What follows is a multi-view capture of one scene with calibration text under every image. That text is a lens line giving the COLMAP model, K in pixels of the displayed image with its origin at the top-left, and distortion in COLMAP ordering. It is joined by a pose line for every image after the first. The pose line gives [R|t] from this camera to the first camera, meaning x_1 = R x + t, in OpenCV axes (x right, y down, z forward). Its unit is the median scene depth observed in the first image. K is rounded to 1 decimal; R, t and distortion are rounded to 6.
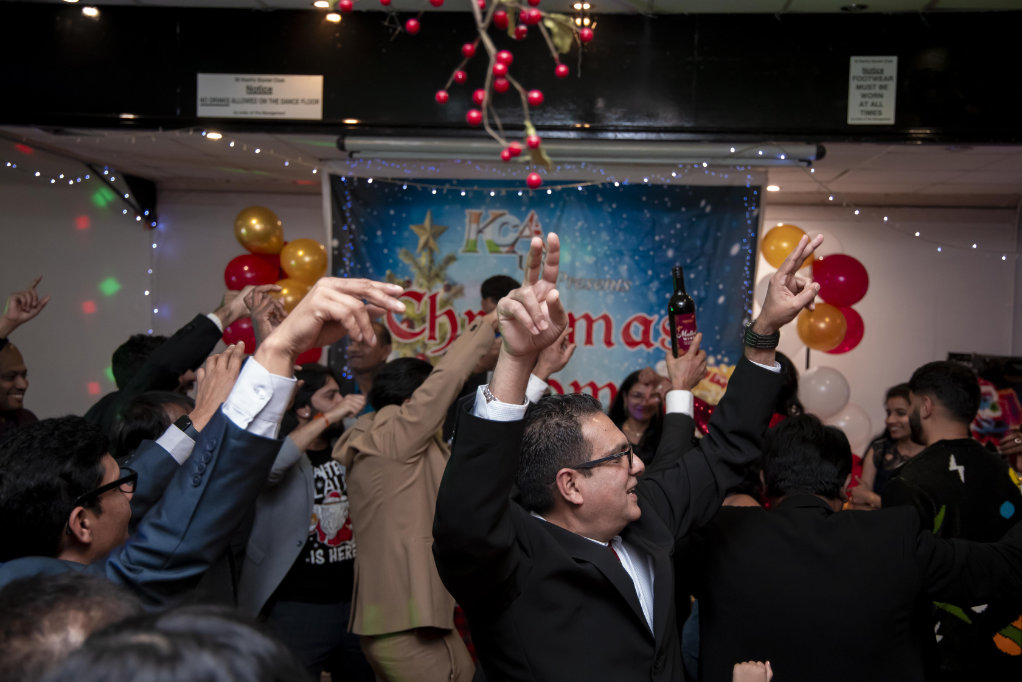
lens RADIAL K [[1106.2, 0, 511.0], [0, 1106.2, 341.0], [0, 0, 1]] dist [0.075744, 0.050600]
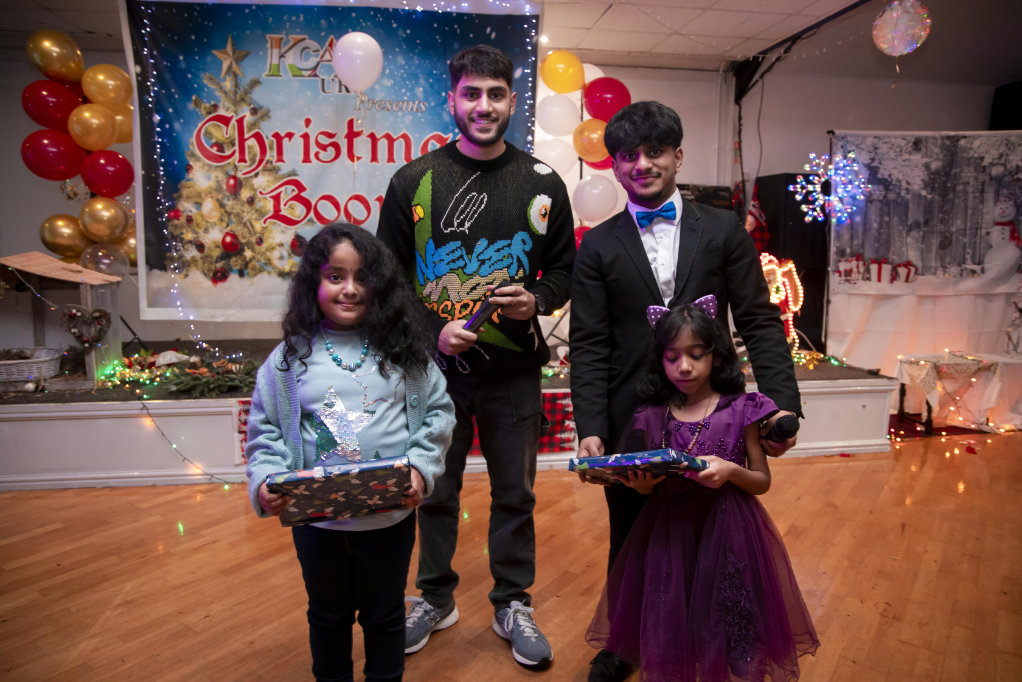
lens RADIAL K [[702.4, 0, 511.0], [0, 702.4, 341.0], [0, 0, 1]] dist [-0.095999, 0.069073]
pose [[0.975046, -0.063414, 0.212755, 0.028386], [0.034034, 0.989705, 0.139017, 0.086561], [-0.219380, -0.128307, 0.967166, 0.285462]]
